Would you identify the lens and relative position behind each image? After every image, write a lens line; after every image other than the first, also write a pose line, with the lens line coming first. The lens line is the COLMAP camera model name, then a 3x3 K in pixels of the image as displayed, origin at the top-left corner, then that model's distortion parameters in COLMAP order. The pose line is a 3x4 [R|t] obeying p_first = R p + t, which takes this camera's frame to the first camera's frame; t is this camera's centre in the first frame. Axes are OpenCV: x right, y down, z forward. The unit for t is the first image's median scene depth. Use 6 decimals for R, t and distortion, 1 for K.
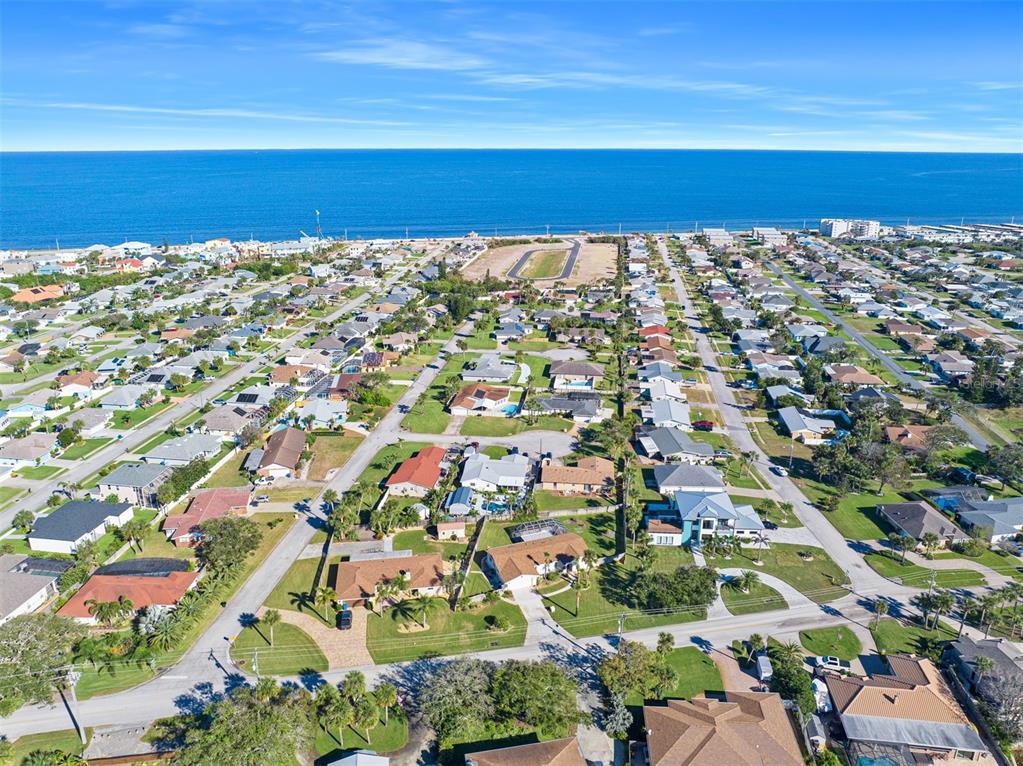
lens RADIAL K [[727.9, 0, 511.5], [0, 727.9, 383.0], [0, 0, 1]] dist [-0.036343, -0.000760]
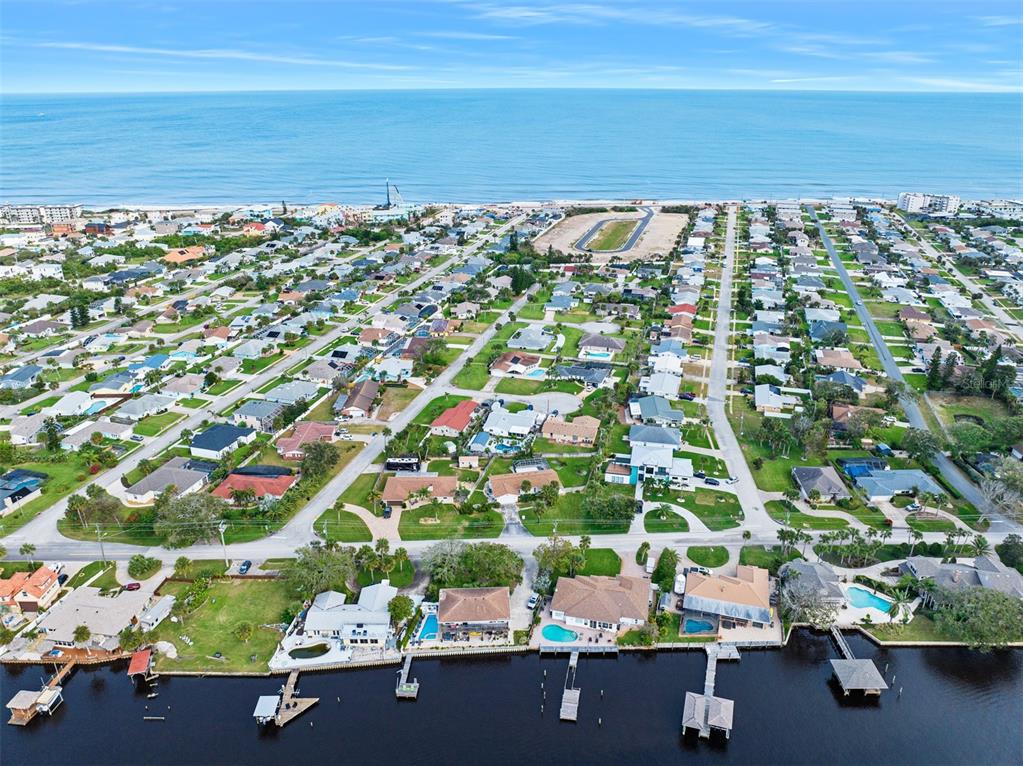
lens RADIAL K [[722.0, 0, 511.5], [0, 722.0, 383.0], [0, 0, 1]] dist [-0.008060, -0.055509]
pose [[0.989021, 0.056317, -0.136620, 0.120684], [-0.045884, 0.995869, 0.078354, -0.042329], [0.140469, -0.071226, 0.987520, -0.243601]]
